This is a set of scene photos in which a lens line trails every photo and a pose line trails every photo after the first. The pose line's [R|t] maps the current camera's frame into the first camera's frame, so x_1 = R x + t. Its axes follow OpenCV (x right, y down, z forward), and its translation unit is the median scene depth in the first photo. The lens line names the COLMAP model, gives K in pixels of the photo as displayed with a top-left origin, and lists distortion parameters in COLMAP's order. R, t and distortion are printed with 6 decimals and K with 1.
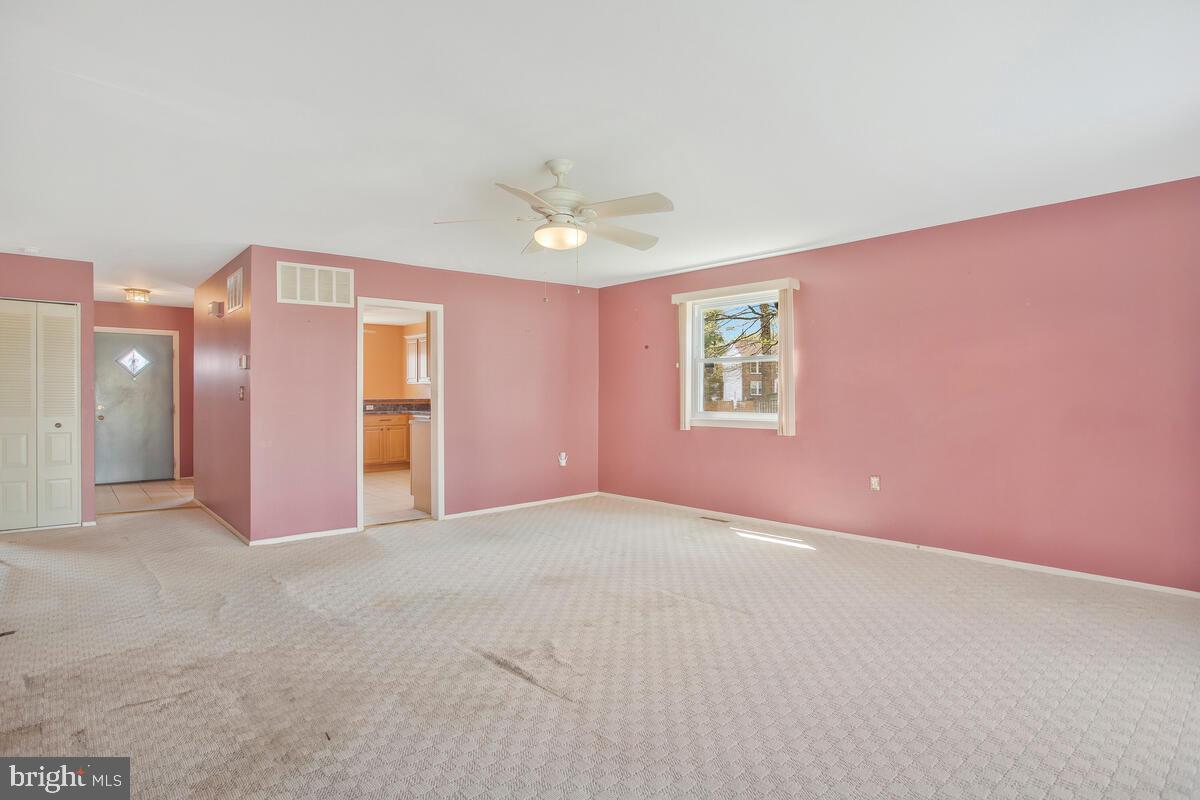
lens RADIAL K [[585.8, 0, 596.4], [0, 585.8, 395.1], [0, 0, 1]] dist [-0.073209, 0.033760]
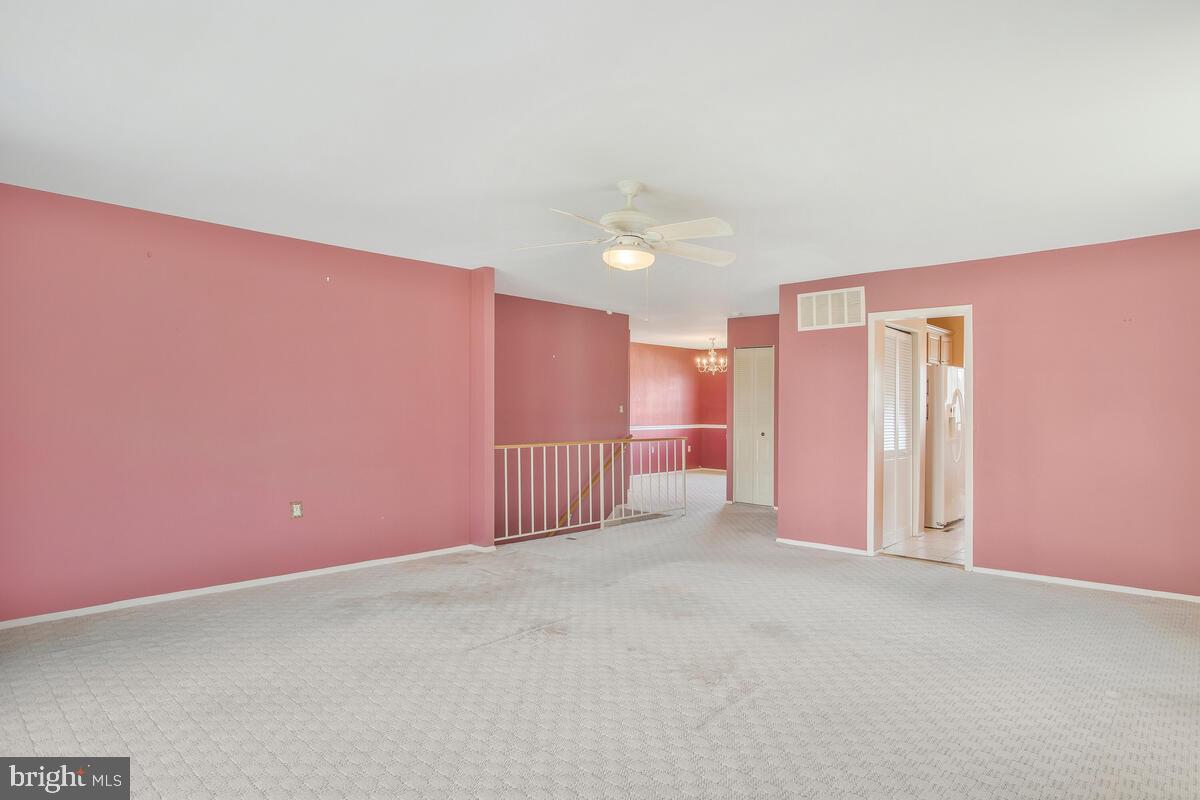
lens RADIAL K [[592.4, 0, 600.0], [0, 592.4, 400.0], [0, 0, 1]] dist [-0.034266, 0.034112]
pose [[0.202726, -0.011990, -0.979162, 0.767069], [-0.013625, 0.999794, -0.015063, -0.006108], [0.979141, 0.016395, 0.202521, 0.595952]]
